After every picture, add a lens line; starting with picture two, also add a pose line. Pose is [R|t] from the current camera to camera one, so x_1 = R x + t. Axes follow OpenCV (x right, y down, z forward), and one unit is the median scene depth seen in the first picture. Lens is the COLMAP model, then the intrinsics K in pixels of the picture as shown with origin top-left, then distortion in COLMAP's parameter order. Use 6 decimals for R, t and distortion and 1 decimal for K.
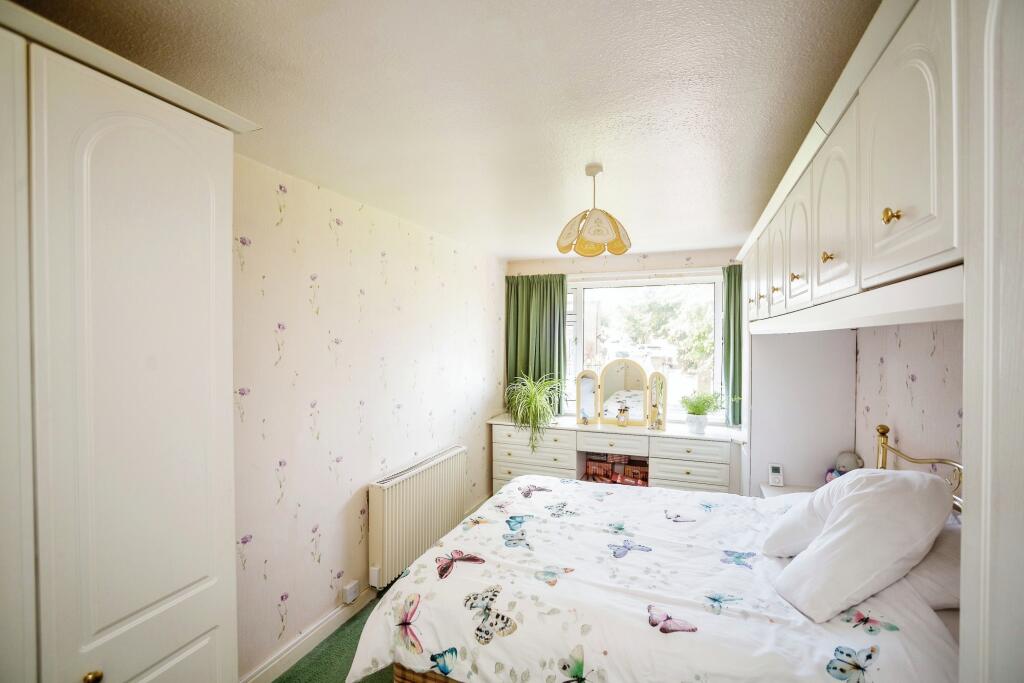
lens RADIAL K [[434.1, 0, 516.7], [0, 434.1, 339.6], [0, 0, 1]] dist [-0.044175, 0.017755]
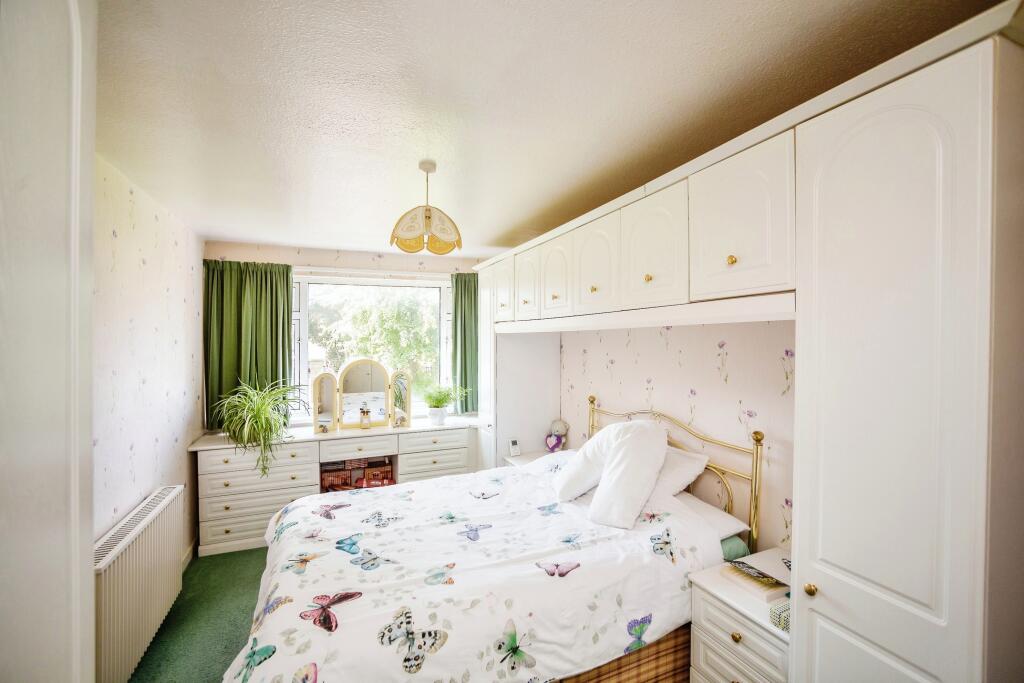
lens RADIAL K [[434.1, 0, 516.7], [0, 434.1, 339.6], [0, 0, 1]] dist [-0.044175, 0.017755]
pose [[0.706635, -0.005363, 0.707558, -0.309455], [0.009345, 0.999955, -0.001753, 0.008192], [-0.707516, 0.007851, 0.706653, 0.115715]]
